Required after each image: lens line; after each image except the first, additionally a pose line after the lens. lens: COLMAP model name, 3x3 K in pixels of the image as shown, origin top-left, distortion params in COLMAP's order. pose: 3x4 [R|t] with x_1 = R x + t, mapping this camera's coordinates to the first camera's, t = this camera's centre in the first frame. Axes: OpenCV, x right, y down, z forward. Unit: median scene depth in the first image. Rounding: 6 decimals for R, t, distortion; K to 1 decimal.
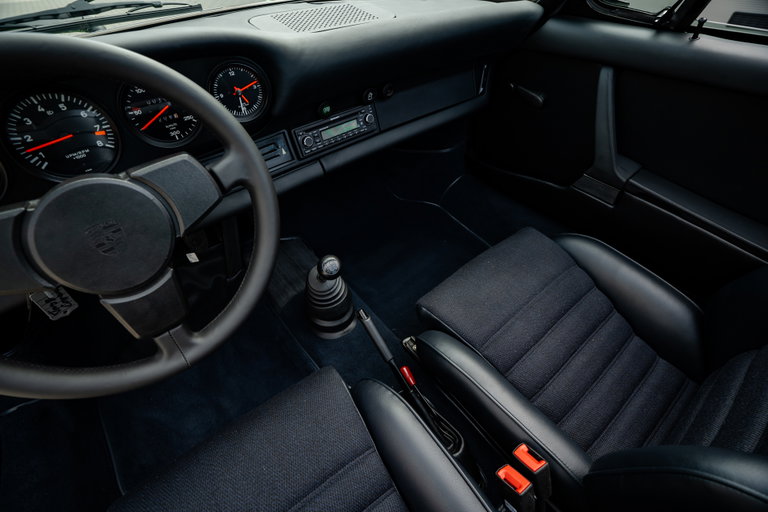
lens RADIAL K [[361.3, 0, 385.4], [0, 361.3, 249.0], [0, 0, 1]] dist [-0.046122, 0.005502]
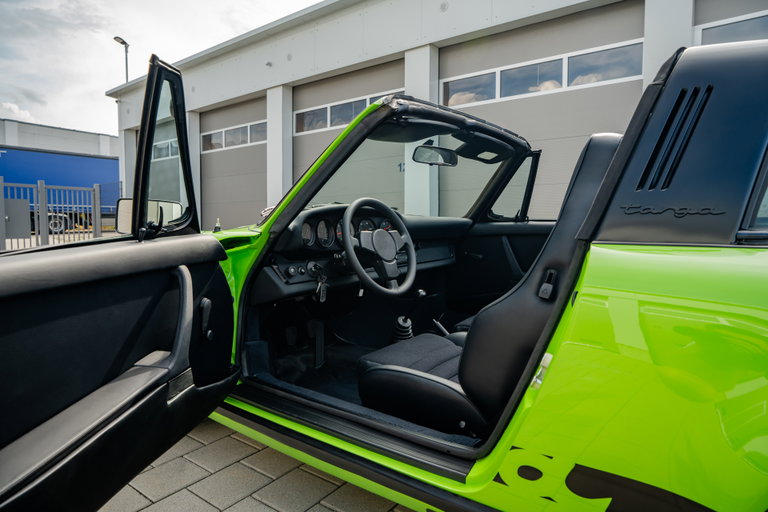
lens RADIAL K [[456.9, 0, 380.9], [0, 456.9, 253.4], [0, 0, 1]] dist [-0.032545, 0.001216]
pose [[0.970478, -0.004023, 0.241157, -1.034891], [0.156691, 0.770638, -0.617710, 1.499720], [-0.183360, 0.637261, 0.748517, -1.219568]]
